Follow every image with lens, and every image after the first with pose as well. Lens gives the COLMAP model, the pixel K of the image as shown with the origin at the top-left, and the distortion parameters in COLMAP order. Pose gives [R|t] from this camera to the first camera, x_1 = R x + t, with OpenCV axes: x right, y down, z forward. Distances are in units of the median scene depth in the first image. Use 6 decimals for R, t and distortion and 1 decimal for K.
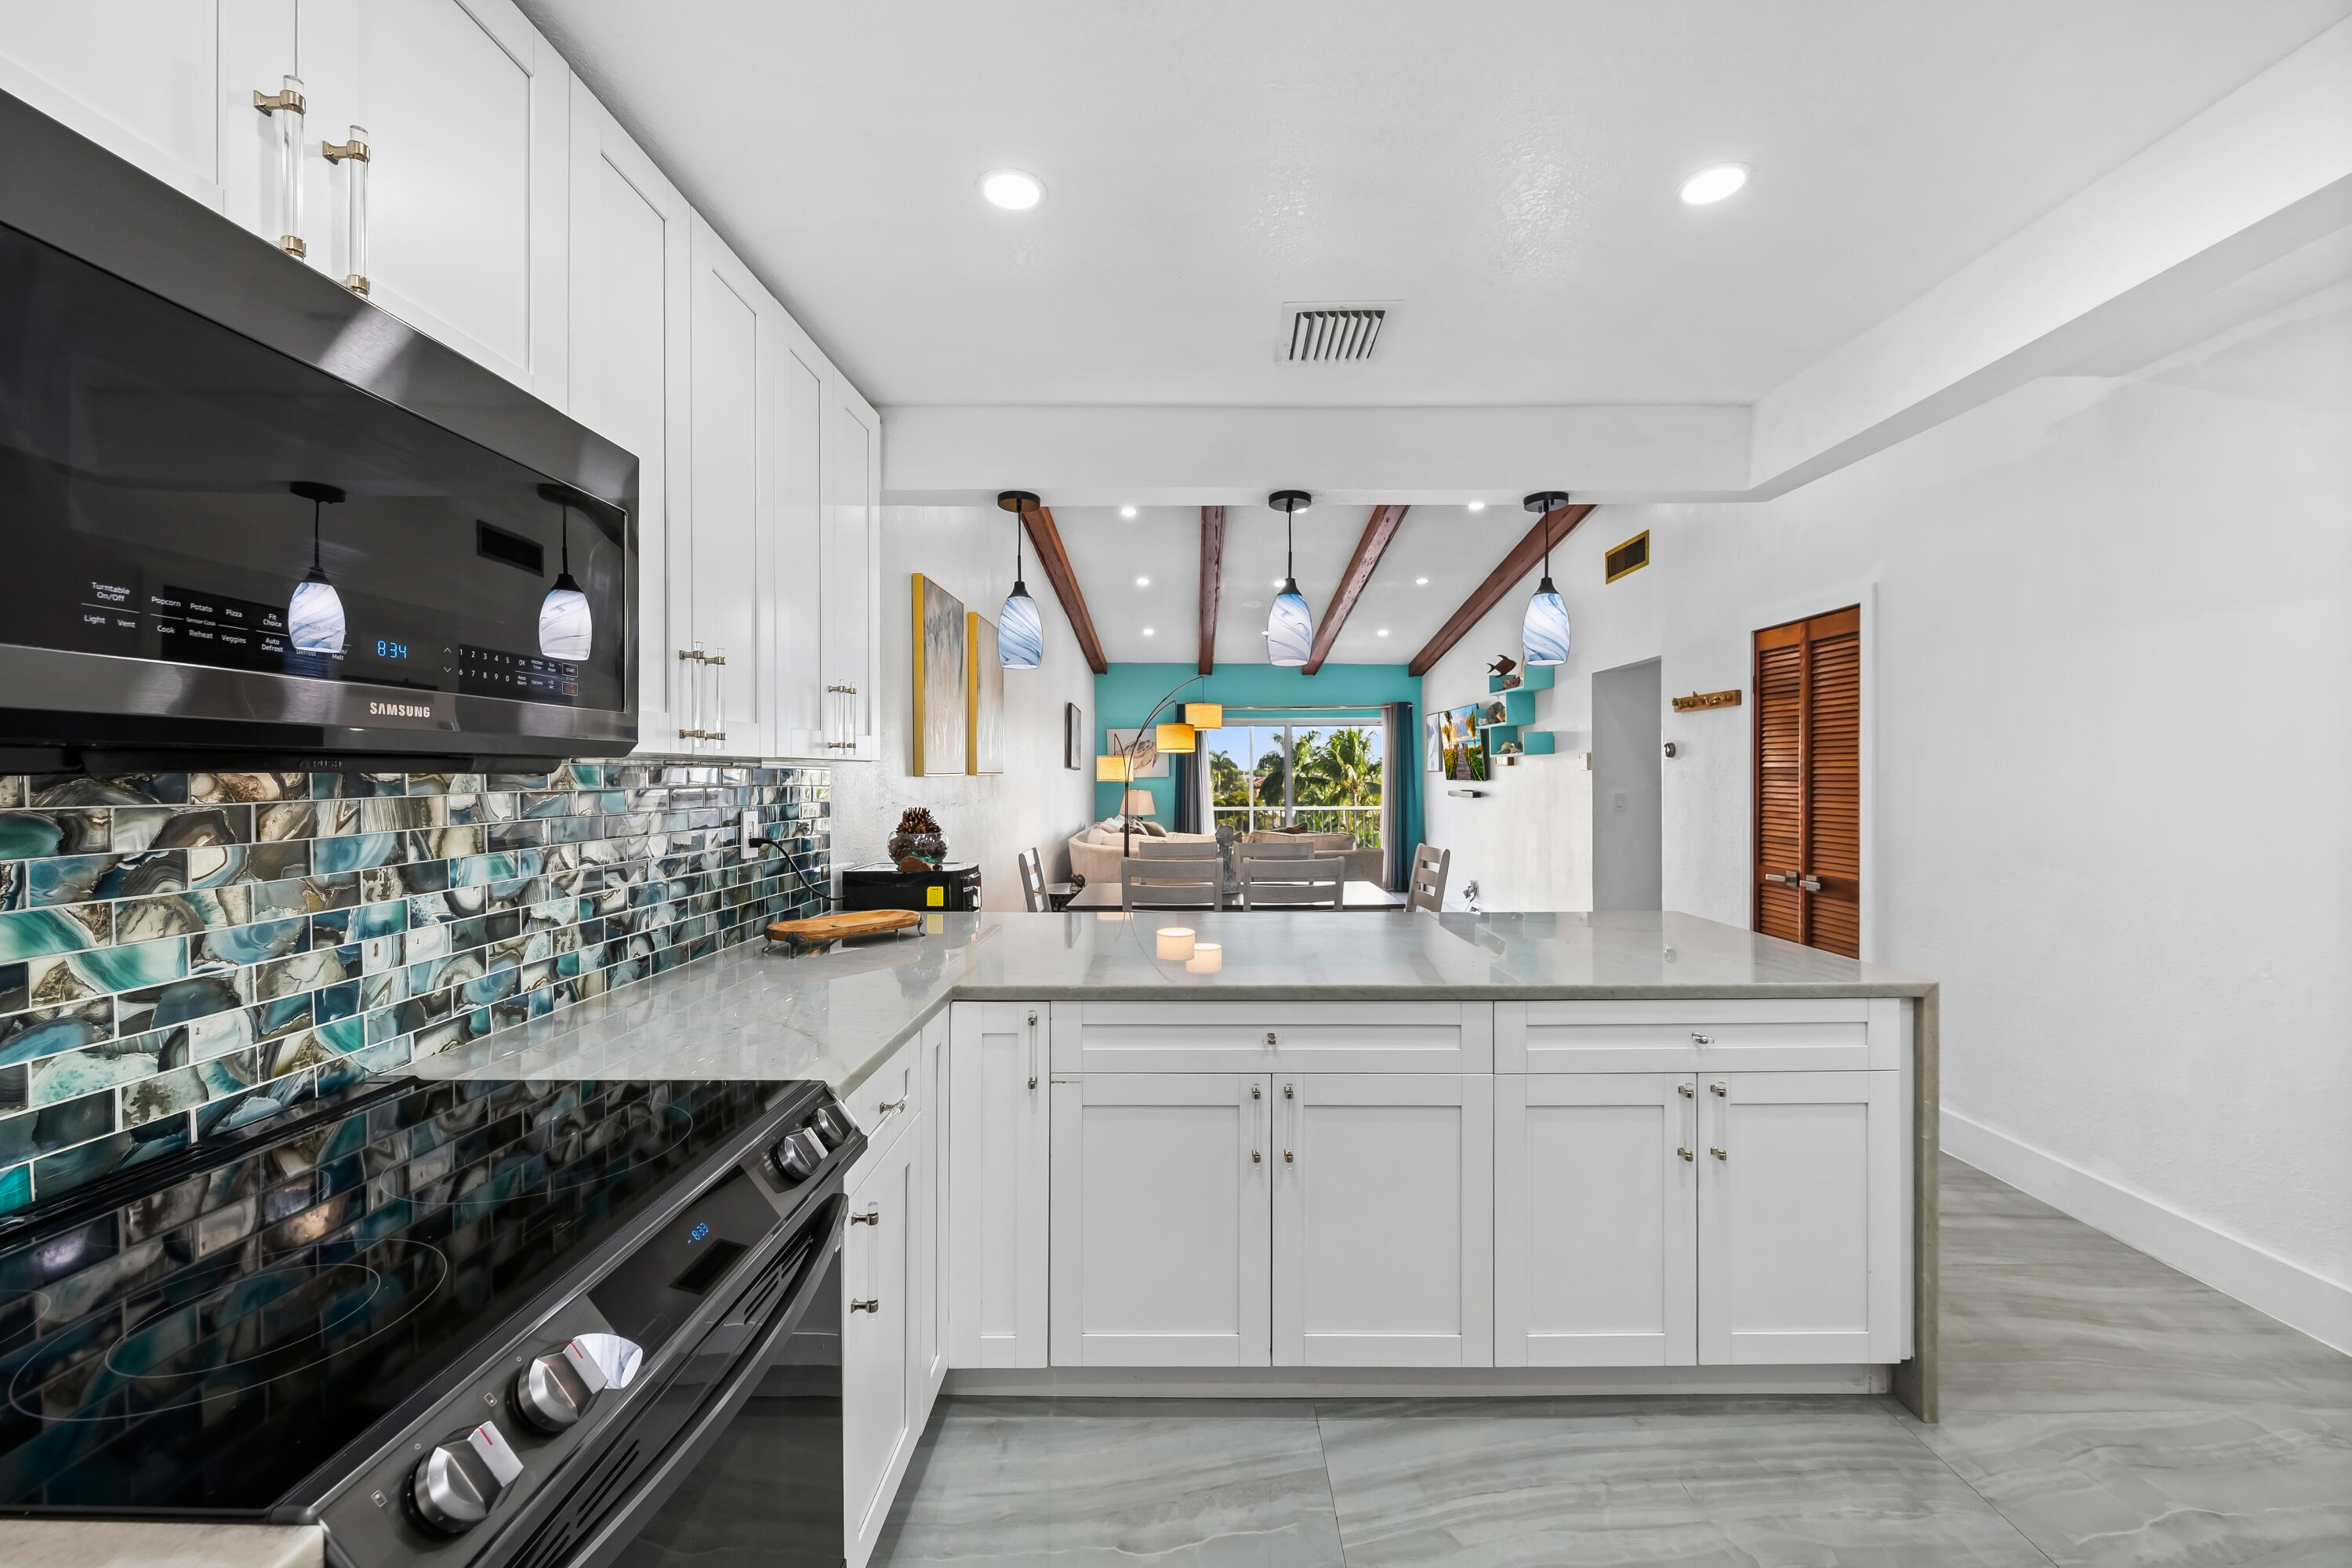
lens RADIAL K [[933.4, 0, 1184.1], [0, 933.4, 782.9], [0, 0, 1]] dist [0.000597, -0.003833]
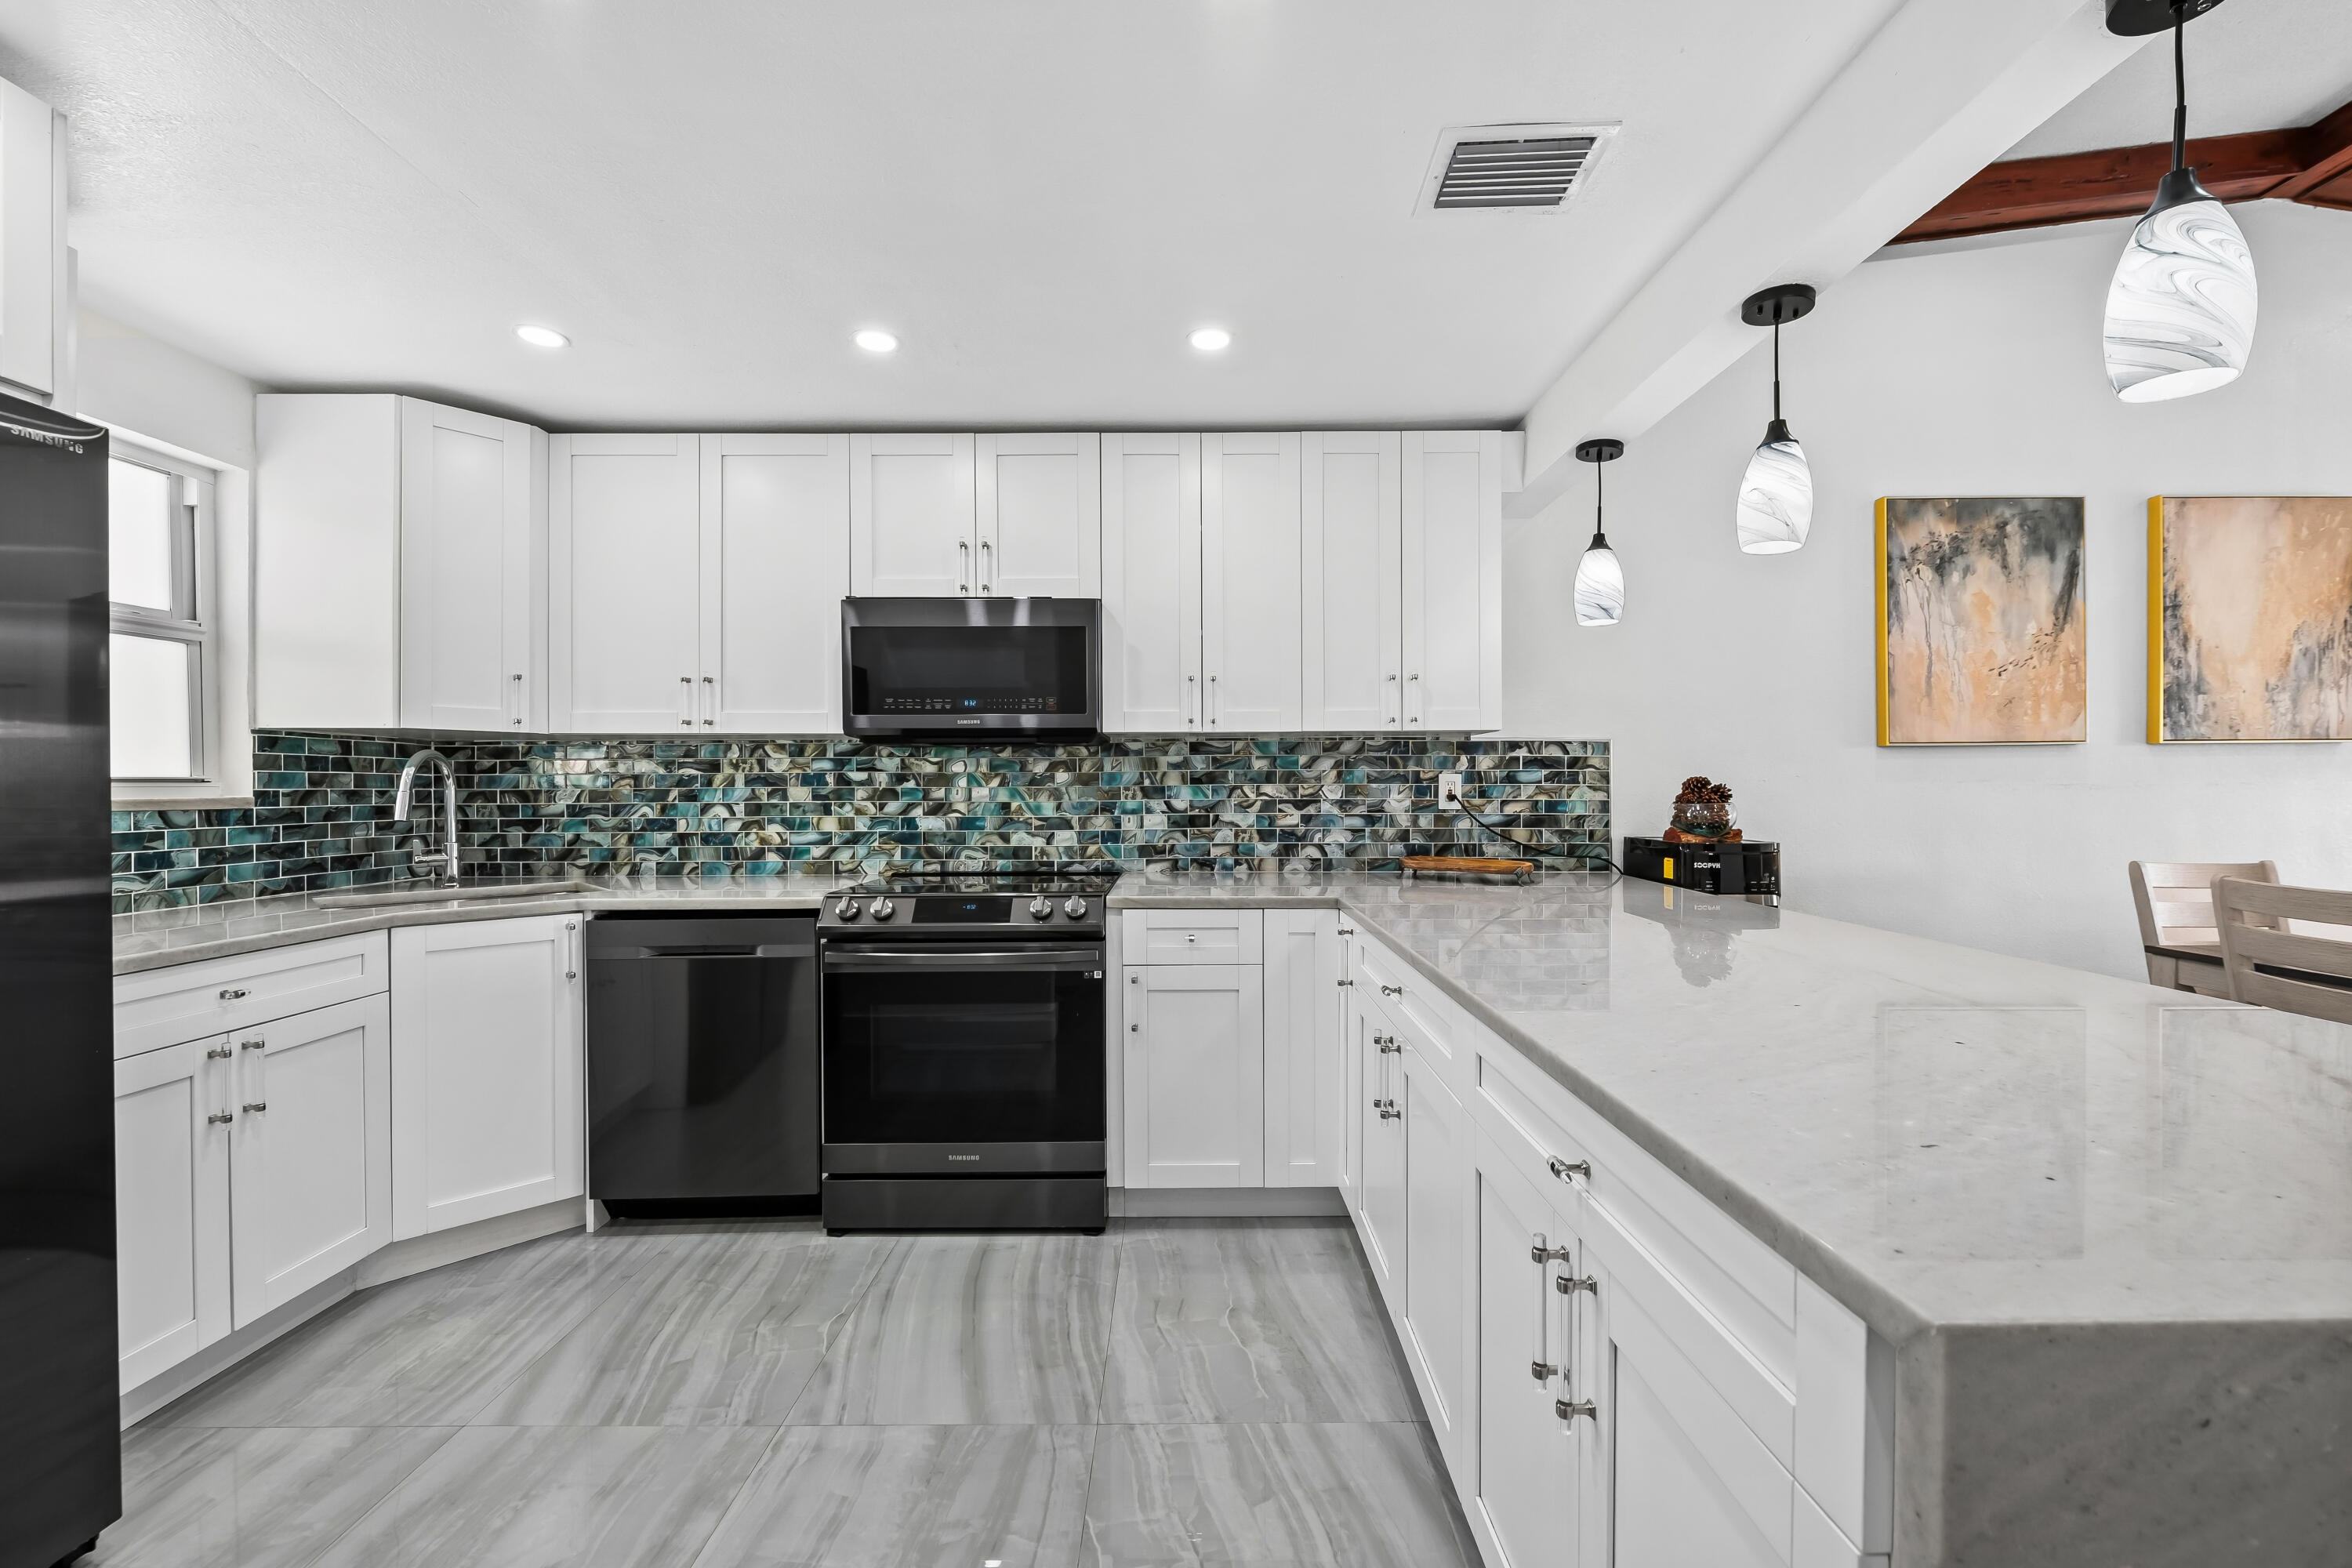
lens RADIAL K [[933.4, 0, 1195.7], [0, 933.4, 792.9], [0, 0, 1]] dist [0.000597, -0.003833]
pose [[0.015620, 0.007640, -0.999849, 1.465618], [-0.004042, 0.999963, 0.007577, 0.085426], [0.999870, 0.003923, 0.015650, 1.074994]]
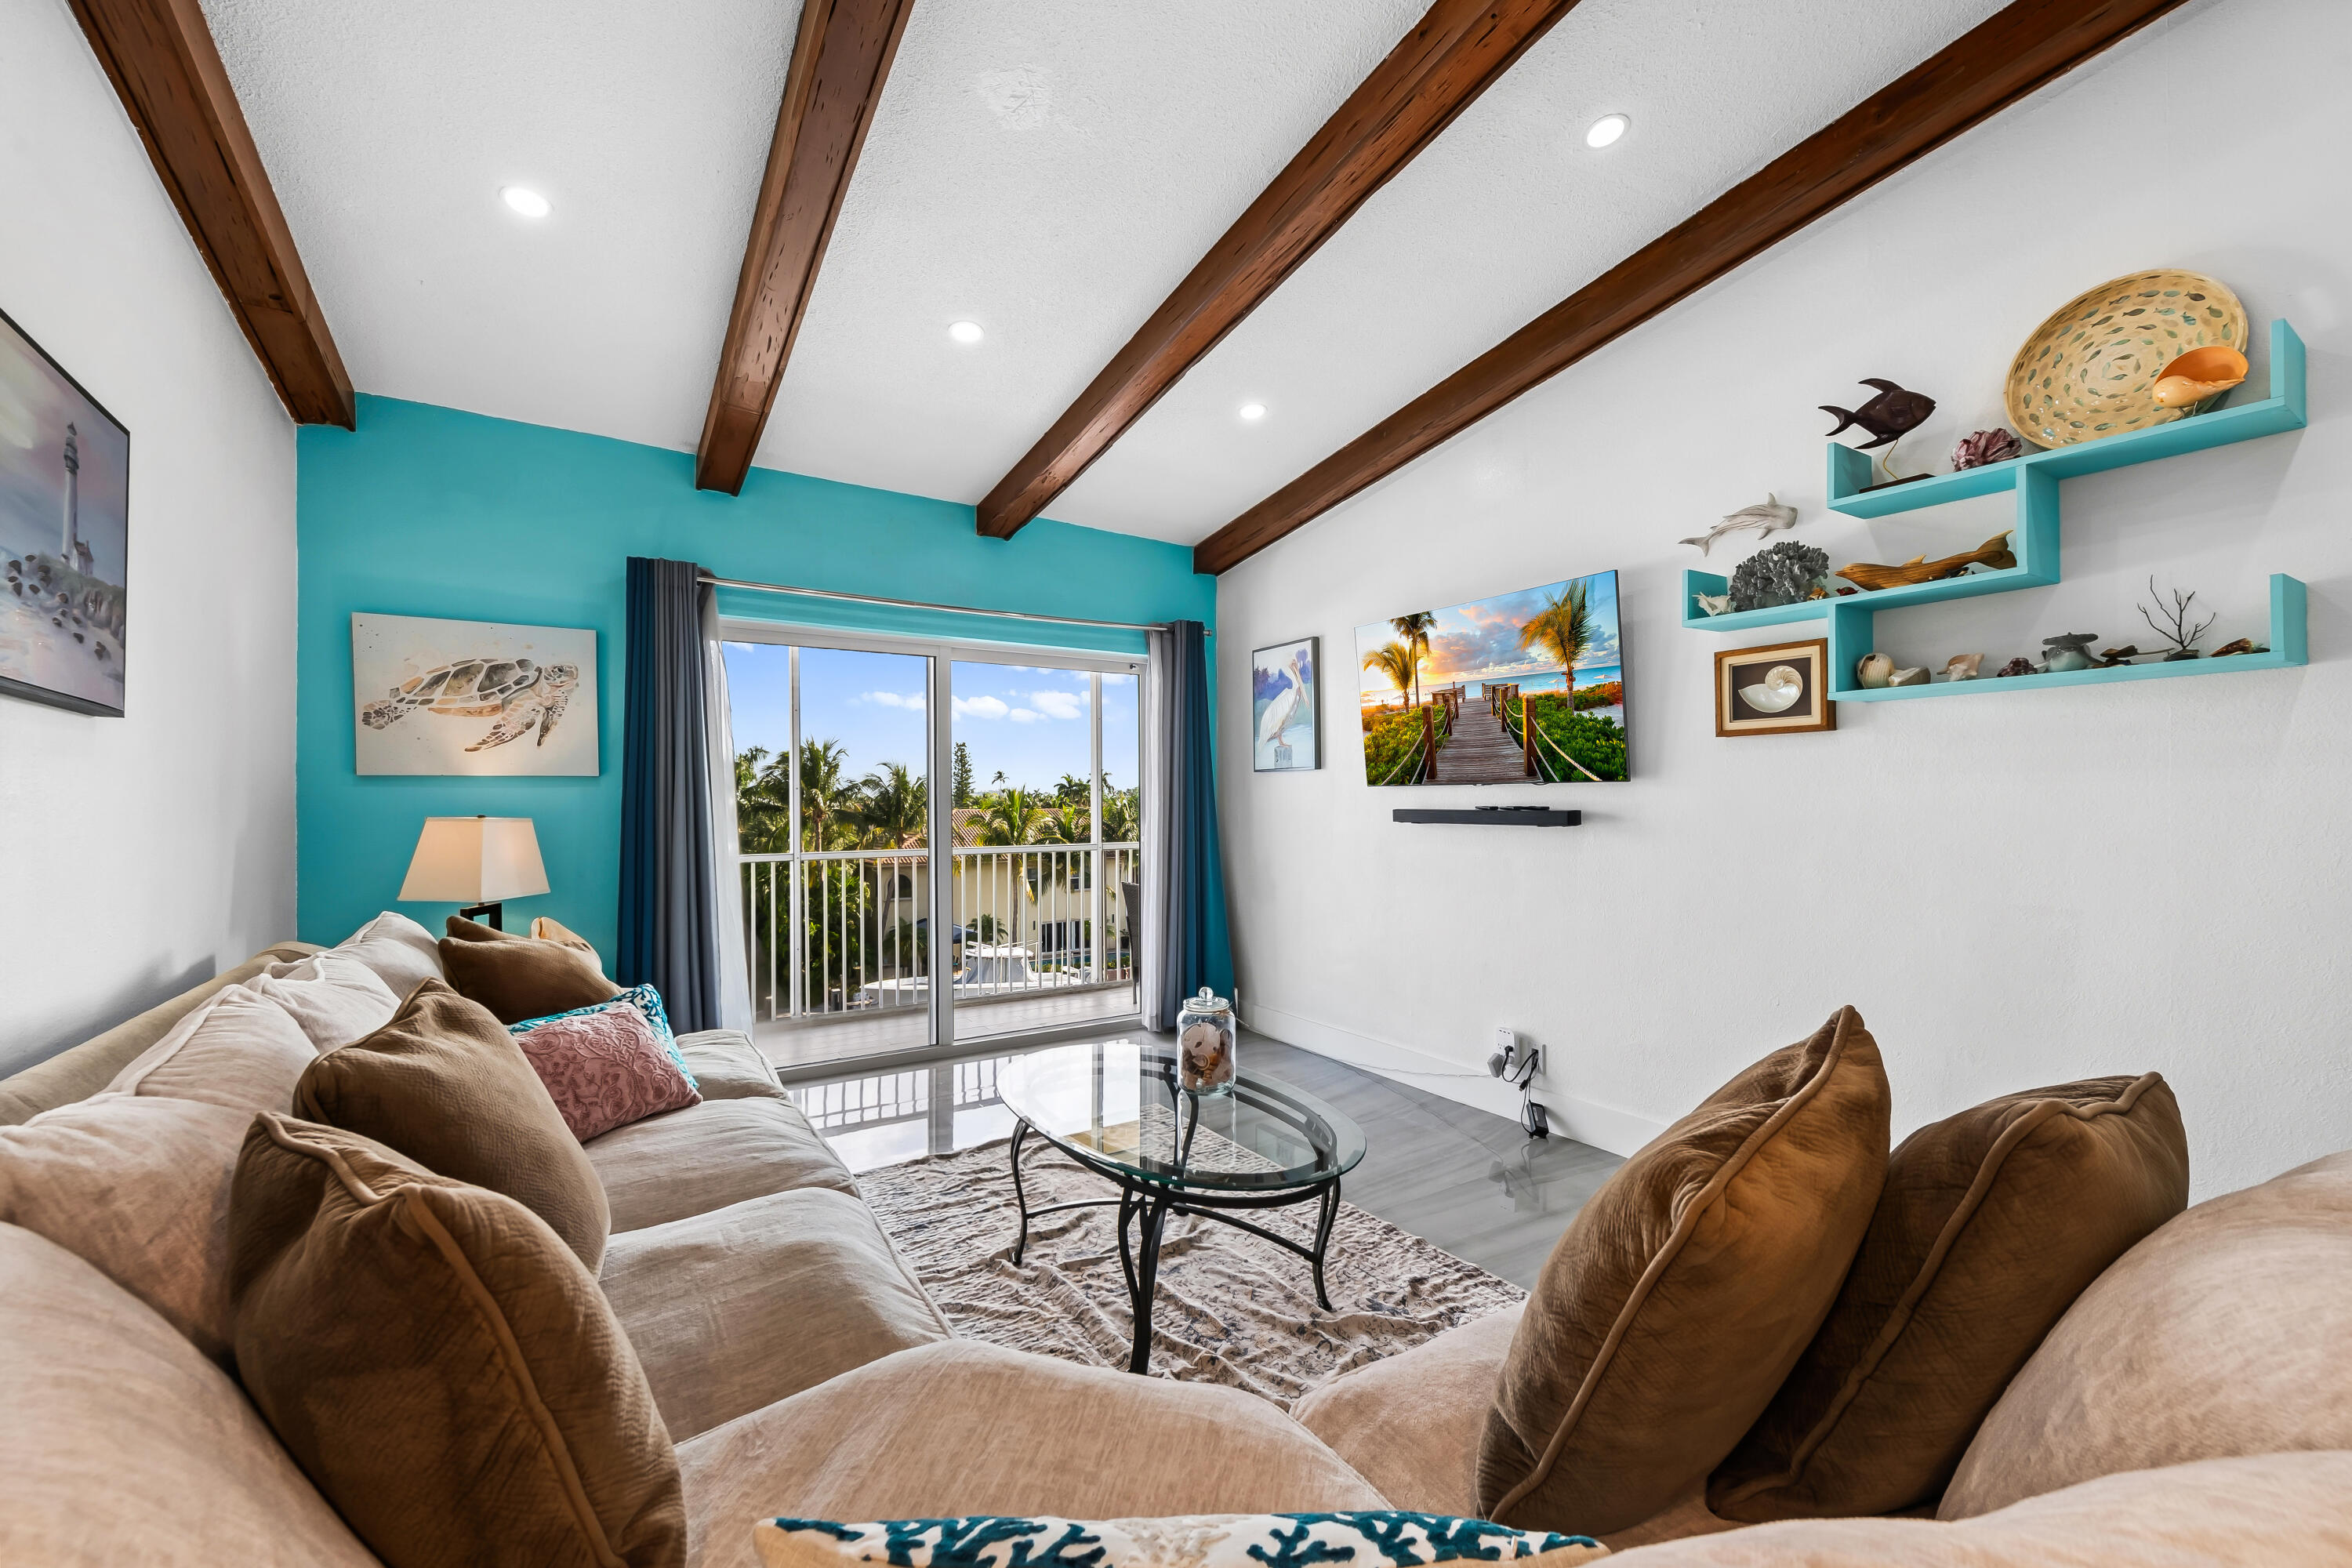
lens RADIAL K [[933.4, 0, 1190.0], [0, 933.4, 787.5], [0, 0, 1]] dist [0.000597, -0.003833]
pose [[0.833224, 0.006309, 0.552900, -0.193791], [0.007764, 0.999703, -0.023107, 0.055297], [-0.552881, 0.023547, 0.832927, 4.791464]]
